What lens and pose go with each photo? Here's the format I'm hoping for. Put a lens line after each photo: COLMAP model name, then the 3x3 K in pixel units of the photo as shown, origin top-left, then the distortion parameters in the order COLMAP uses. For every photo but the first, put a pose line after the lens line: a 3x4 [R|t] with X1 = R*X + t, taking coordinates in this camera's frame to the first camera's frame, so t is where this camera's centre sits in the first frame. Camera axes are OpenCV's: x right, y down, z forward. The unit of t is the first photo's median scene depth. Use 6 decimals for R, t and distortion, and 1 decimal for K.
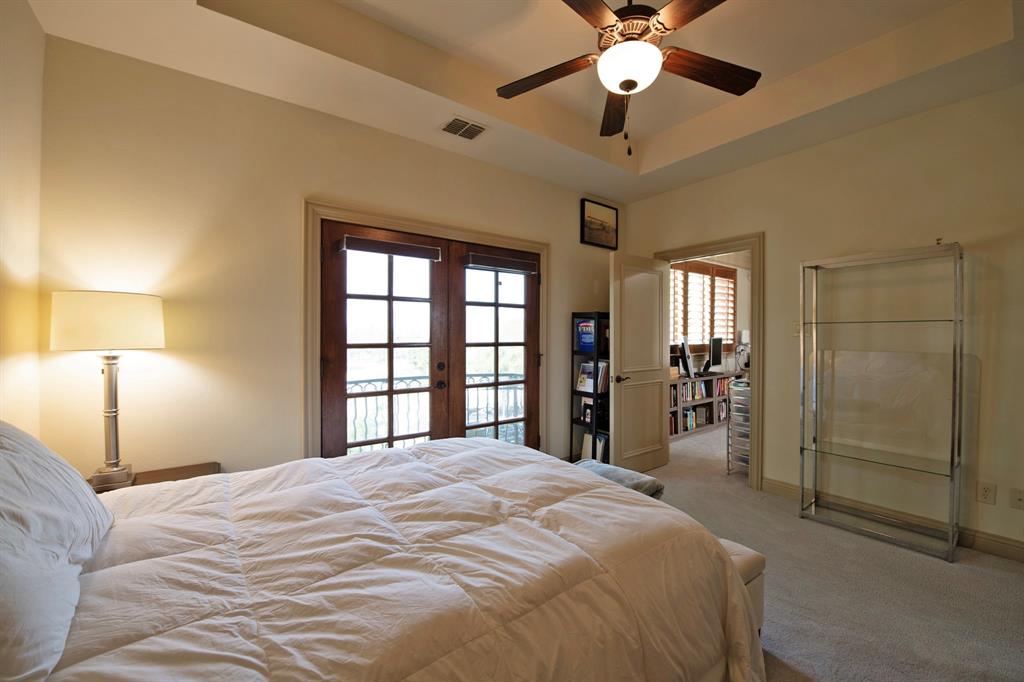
lens RADIAL K [[407.4, 0, 509.5], [0, 407.4, 339.7], [0, 0, 1]] dist [-0.021959, -0.000457]
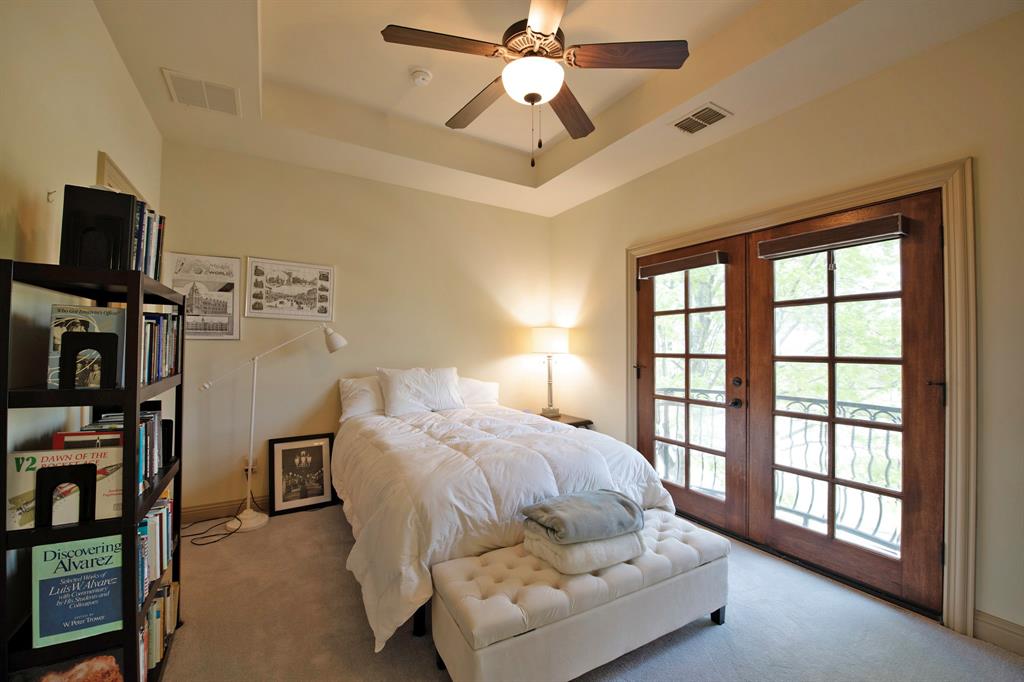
lens RADIAL K [[407.4, 0, 508.3], [0, 407.4, 340.4], [0, 0, 1]] dist [-0.021959, -0.000457]
pose [[-0.088824, -0.021958, -0.995805, 0.746484], [-0.015666, 0.999664, -0.020646, 0.002100], [0.995924, 0.013766, -0.089138, 0.595961]]
